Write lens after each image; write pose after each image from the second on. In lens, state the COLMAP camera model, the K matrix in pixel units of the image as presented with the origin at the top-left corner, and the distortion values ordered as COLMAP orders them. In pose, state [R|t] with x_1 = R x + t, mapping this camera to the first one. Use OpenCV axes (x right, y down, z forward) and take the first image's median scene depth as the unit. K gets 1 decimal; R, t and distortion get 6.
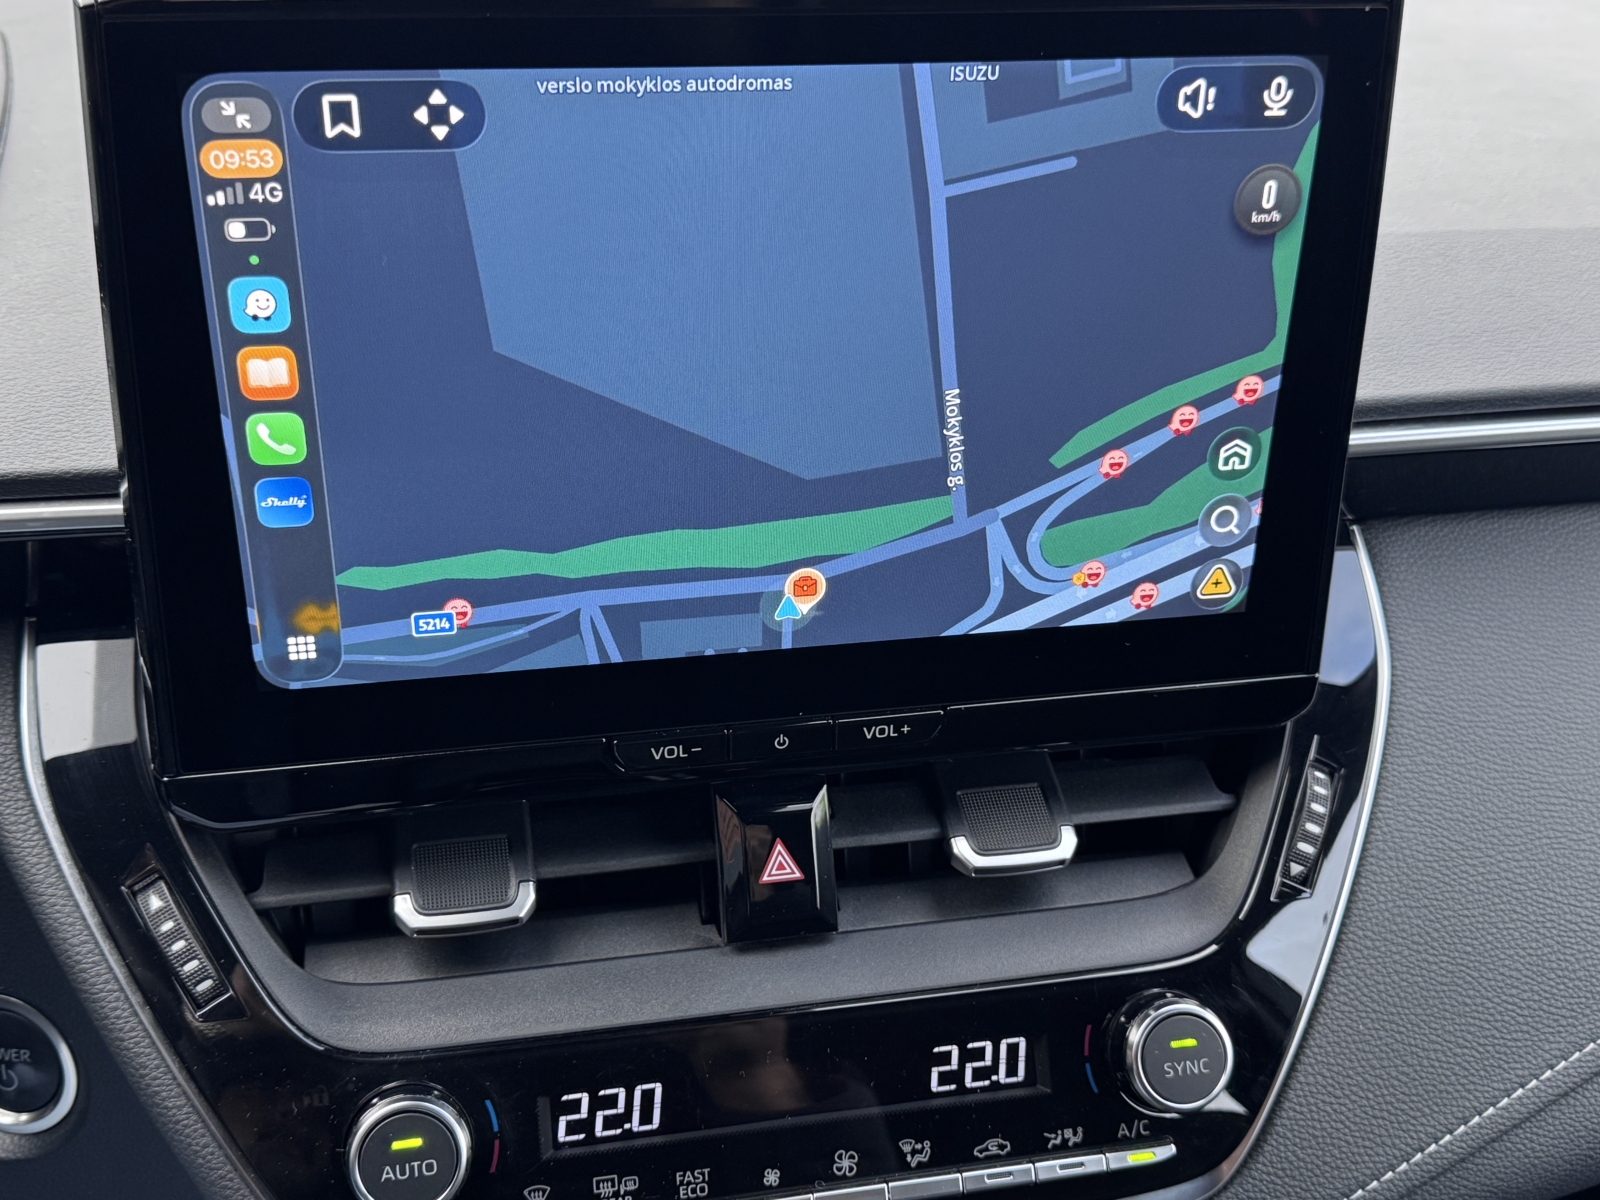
lens RADIAL K [[1745.1, 0, 798.7], [0, 1745.1, 594.9], [0, 0, 1]] dist [0.028716, 0.000000]
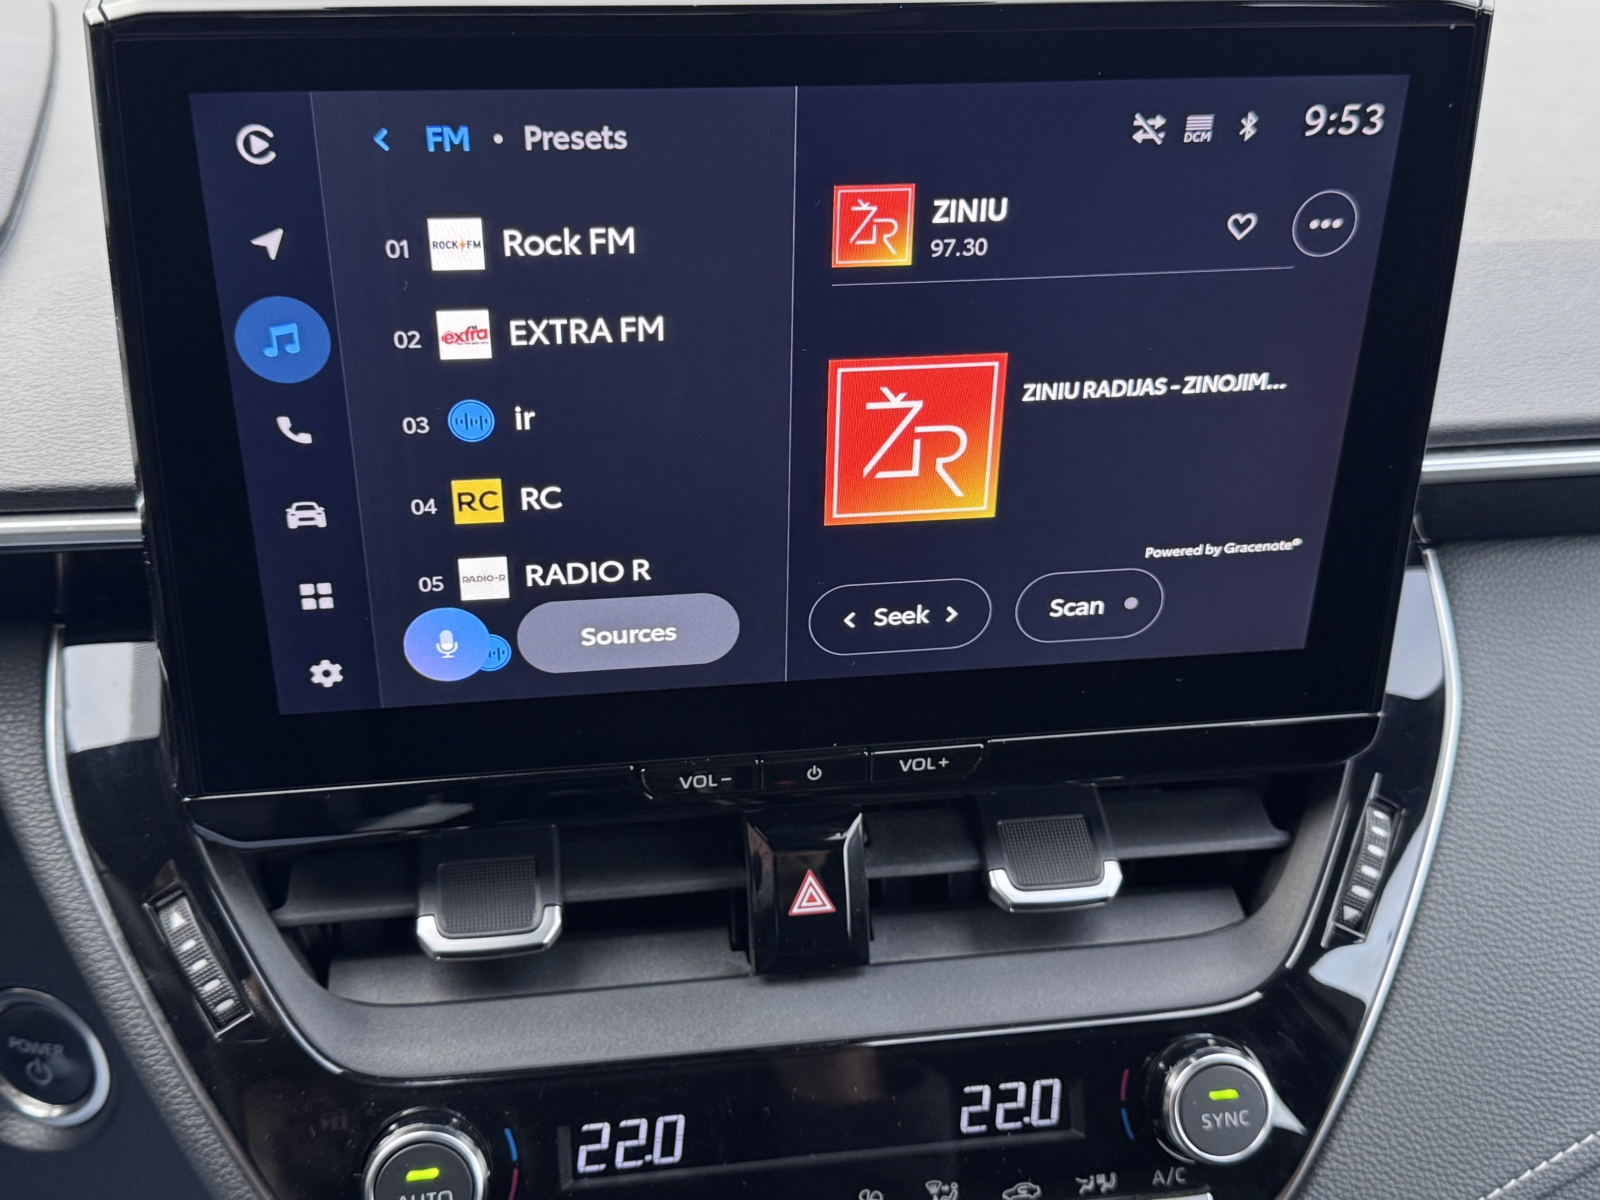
lens RADIAL K [[1745.1, 0, 809.4], [0, 1745.1, 593.5], [0, 0, 1]] dist [0.028716, 0.000000]
pose [[0.998705, 0.025626, -0.043950, 0.026960], [-0.023725, 0.998783, 0.043232, -0.056929], [0.045005, -0.042133, 0.998098, 0.033562]]
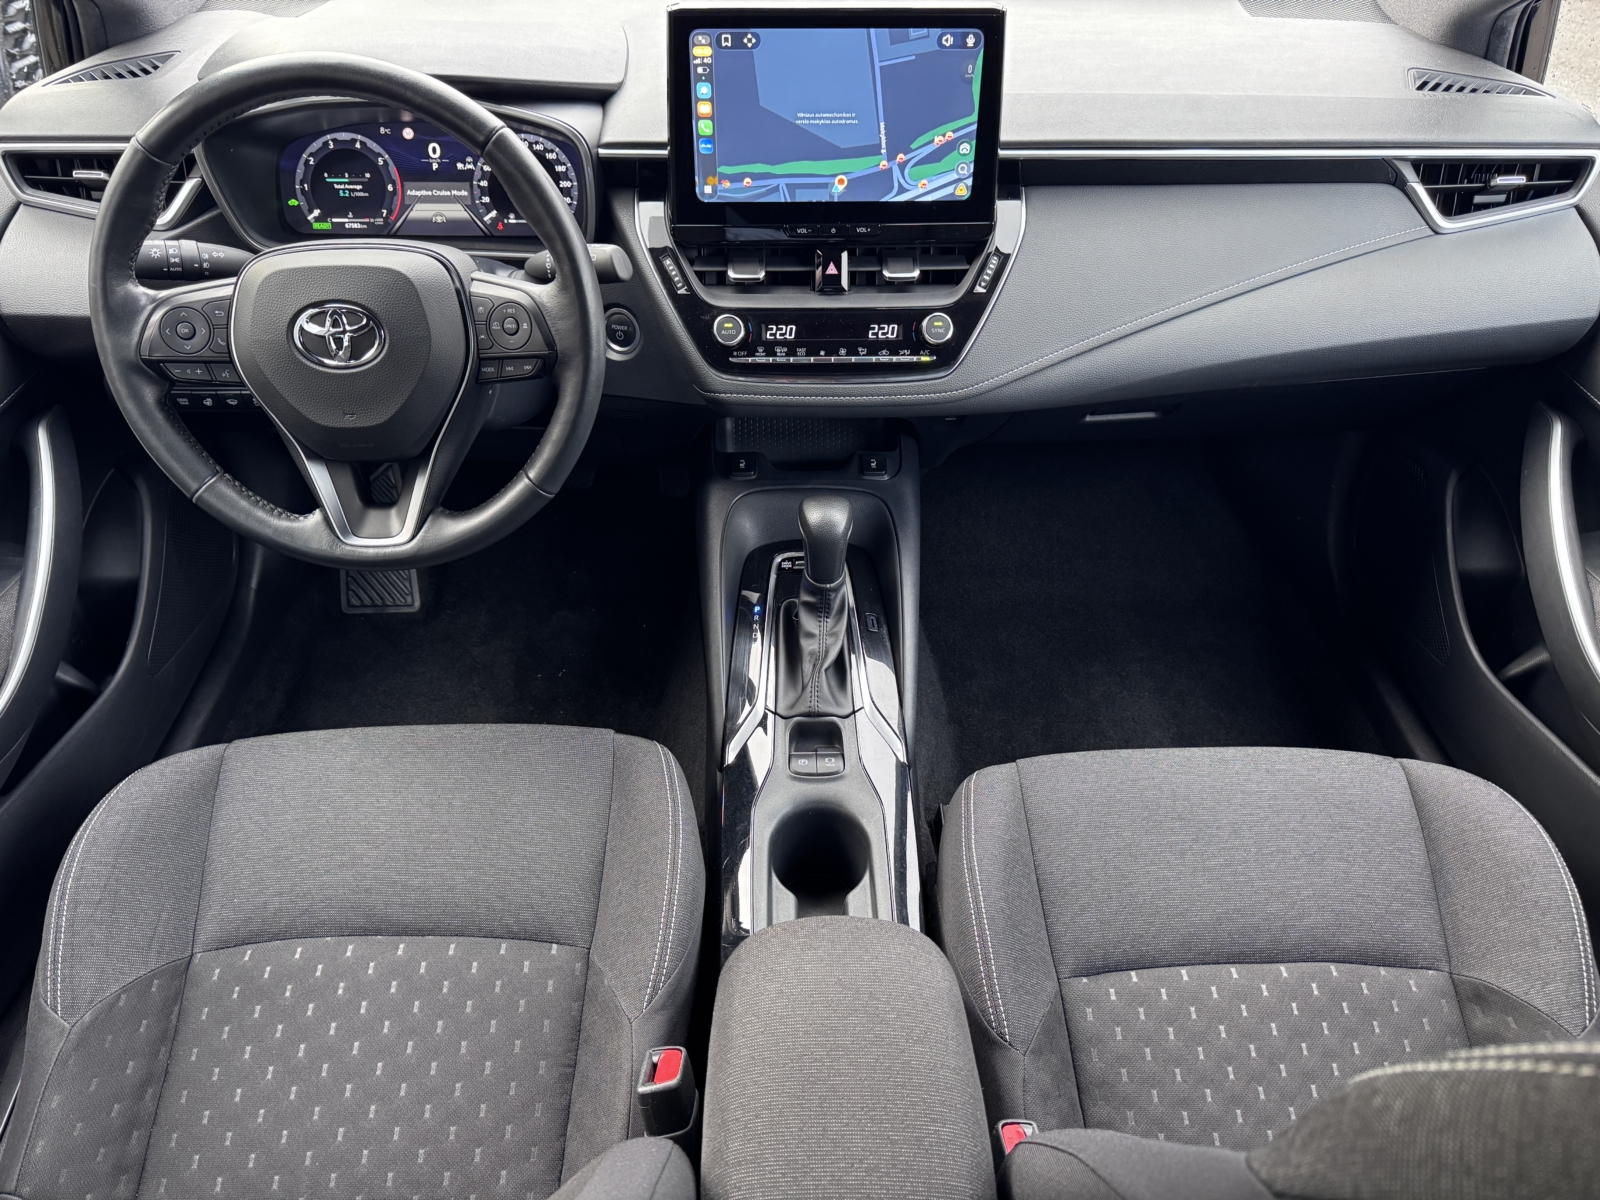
lens RADIAL K [[1184.1, 0, 789.6], [0, 1184.1, 634.6], [0, 0, 1]] dist [0.054391, -0.040871]
pose [[0.982858, 0.093113, -0.159123, 0.366683], [-0.063217, 0.980975, 0.183555, 0.452384], [0.173187, -0.170349, 0.970045, -1.538508]]
